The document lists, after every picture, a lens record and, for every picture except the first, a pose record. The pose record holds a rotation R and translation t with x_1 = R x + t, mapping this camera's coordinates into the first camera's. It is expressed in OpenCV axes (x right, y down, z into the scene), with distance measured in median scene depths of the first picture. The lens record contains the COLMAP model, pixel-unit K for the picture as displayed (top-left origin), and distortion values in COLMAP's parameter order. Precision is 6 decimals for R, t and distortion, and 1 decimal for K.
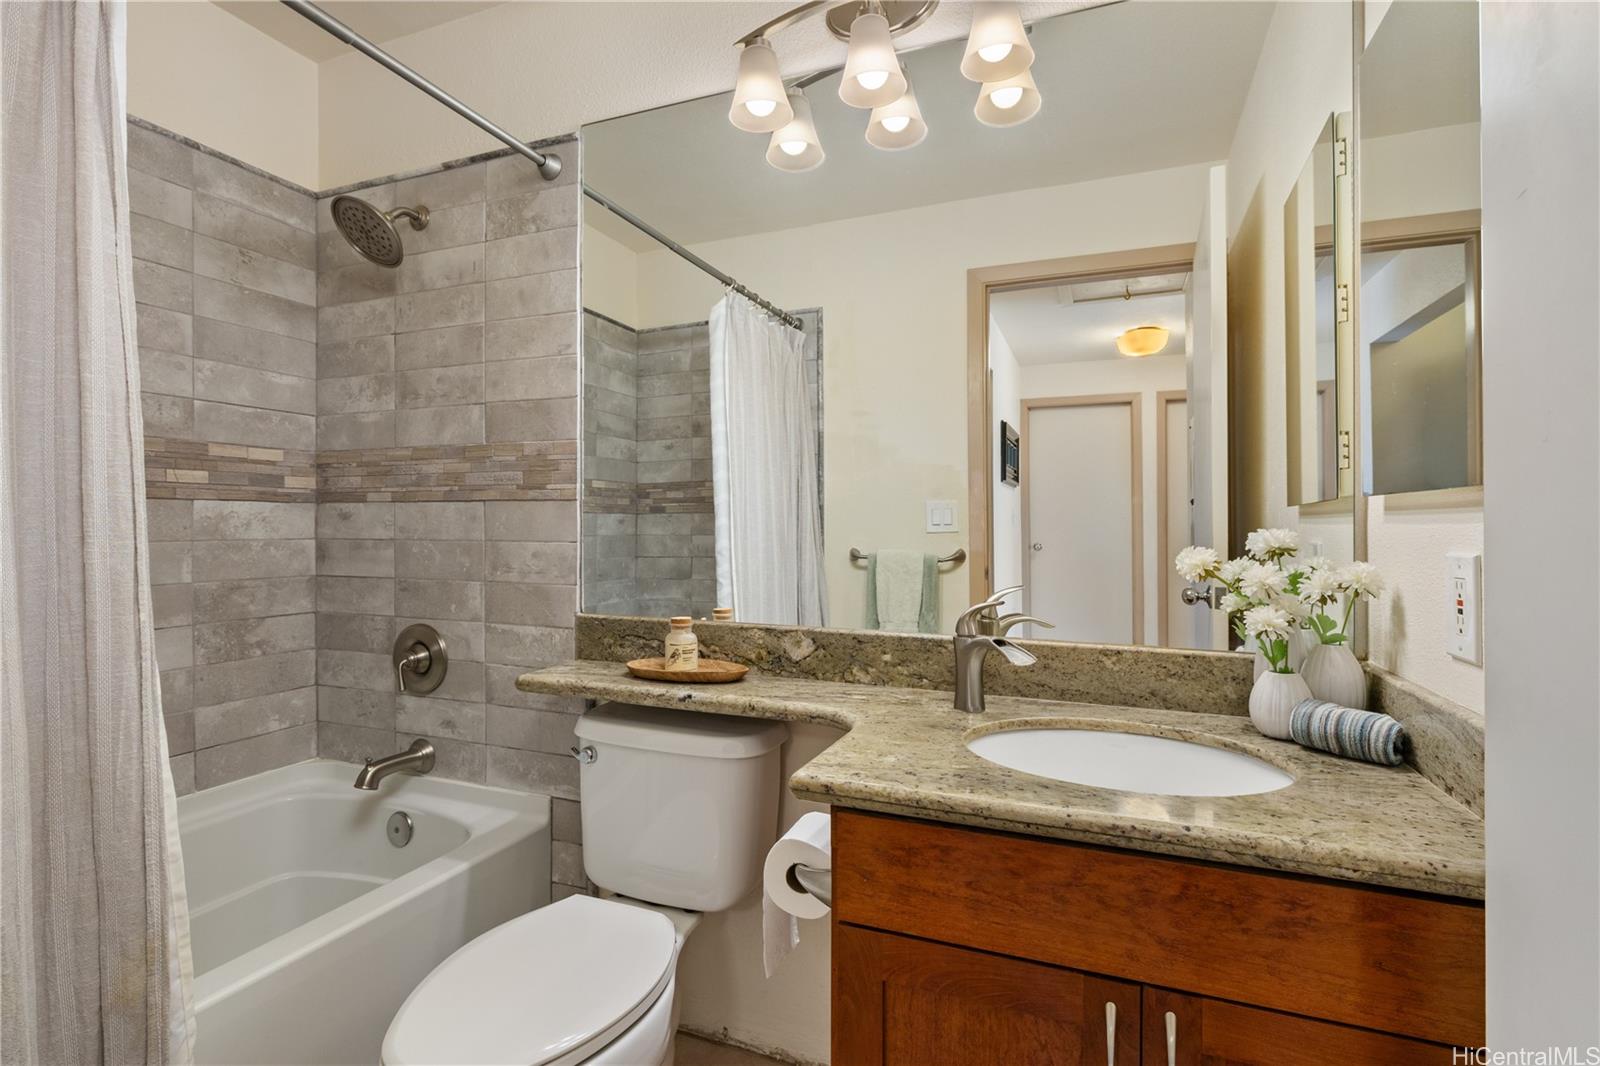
lens RADIAL K [[765.2, 0, 796.4], [0, 765.2, 528.2], [0, 0, 1]] dist [-0.012265, 0.000229]
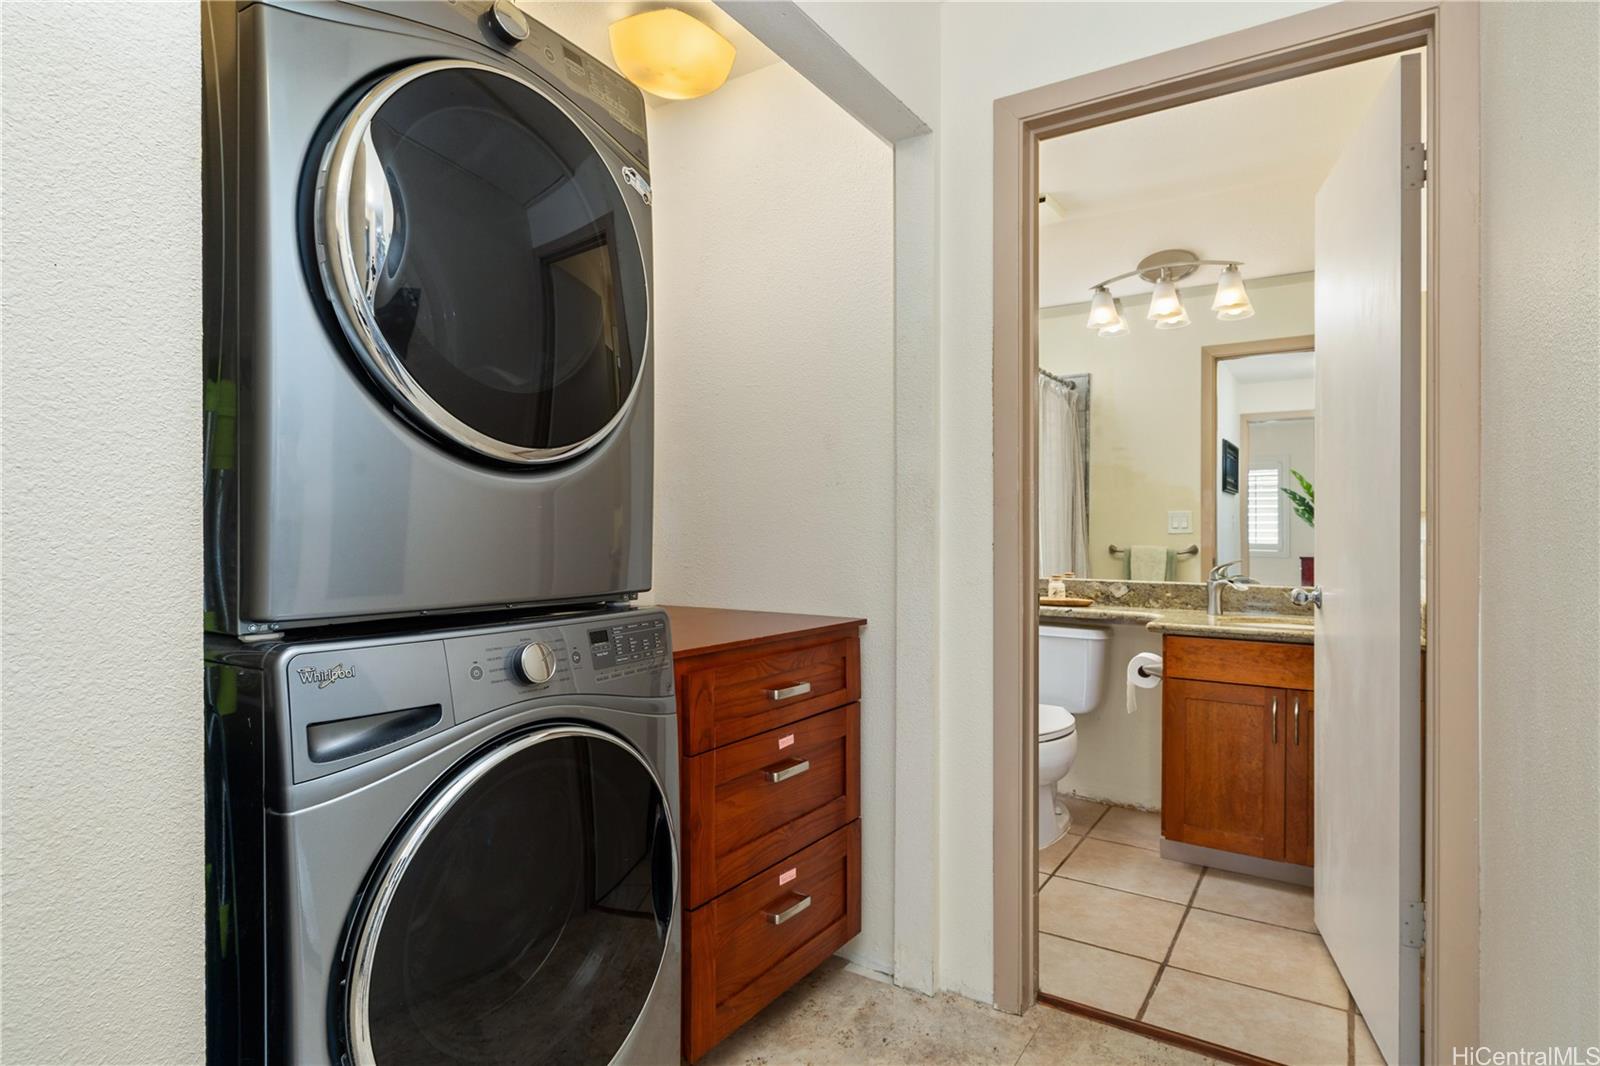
lens RADIAL K [[867.4, 0, 803.3], [0, 867.4, 544.0], [0, 0, 1]] dist [0.000653, 0.000285]
pose [[0.984054, 0.004119, -0.177820, -0.397848], [-0.001644, 0.999900, 0.014063, 0.005918], [0.177860, -0.013546, 0.983963, -1.330208]]
